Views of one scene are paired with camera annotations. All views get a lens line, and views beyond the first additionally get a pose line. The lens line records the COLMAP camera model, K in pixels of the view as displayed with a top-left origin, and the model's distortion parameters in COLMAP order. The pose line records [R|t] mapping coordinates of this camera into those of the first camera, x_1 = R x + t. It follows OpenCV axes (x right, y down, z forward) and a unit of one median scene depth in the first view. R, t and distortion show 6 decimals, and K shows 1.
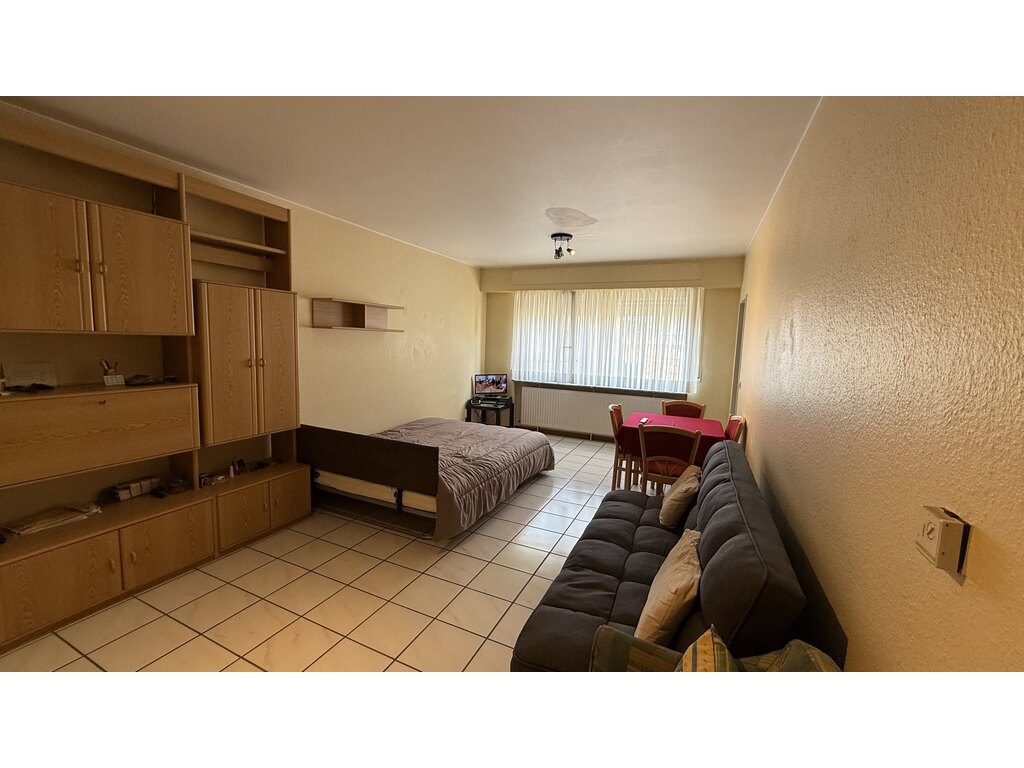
lens RADIAL K [[408.6, 0, 504.2], [0, 408.6, 381.9], [0, 0, 1]] dist [-0.010325, 0.000704]
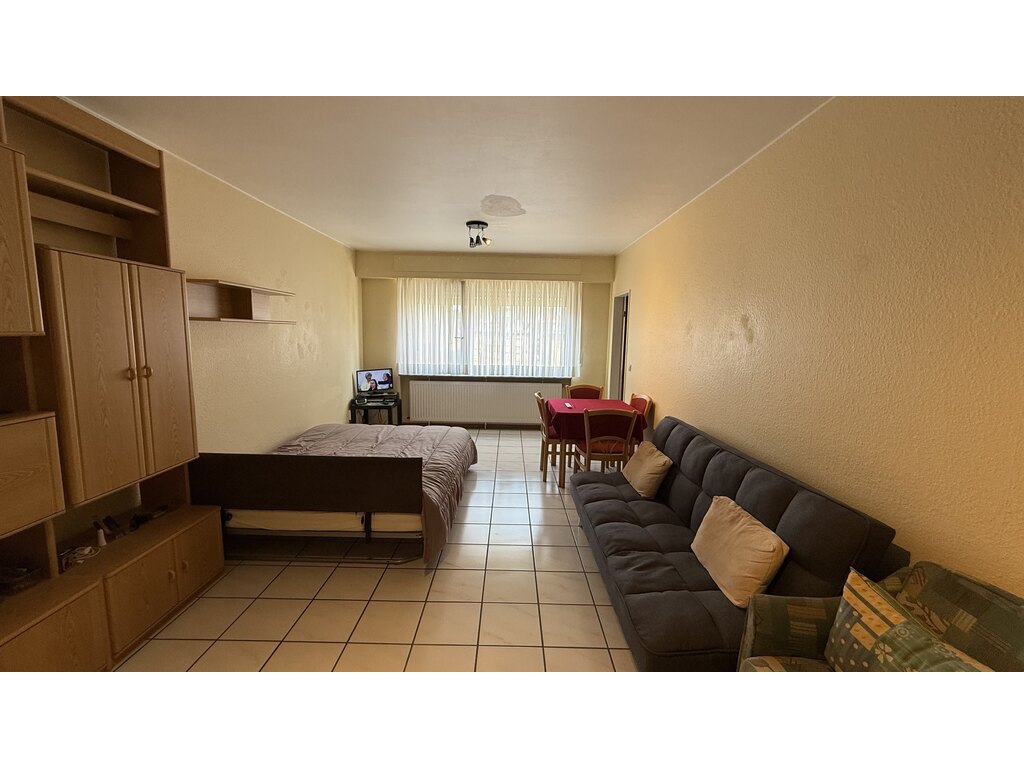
lens RADIAL K [[408.6, 0, 508.8], [0, 408.6, 383.0], [0, 0, 1]] dist [-0.010325, 0.000704]
pose [[0.904989, -0.066415, 0.420220, -0.288120], [0.053528, 0.997666, 0.042402, -0.021820], [-0.422055, -0.015880, 0.906431, 0.105198]]
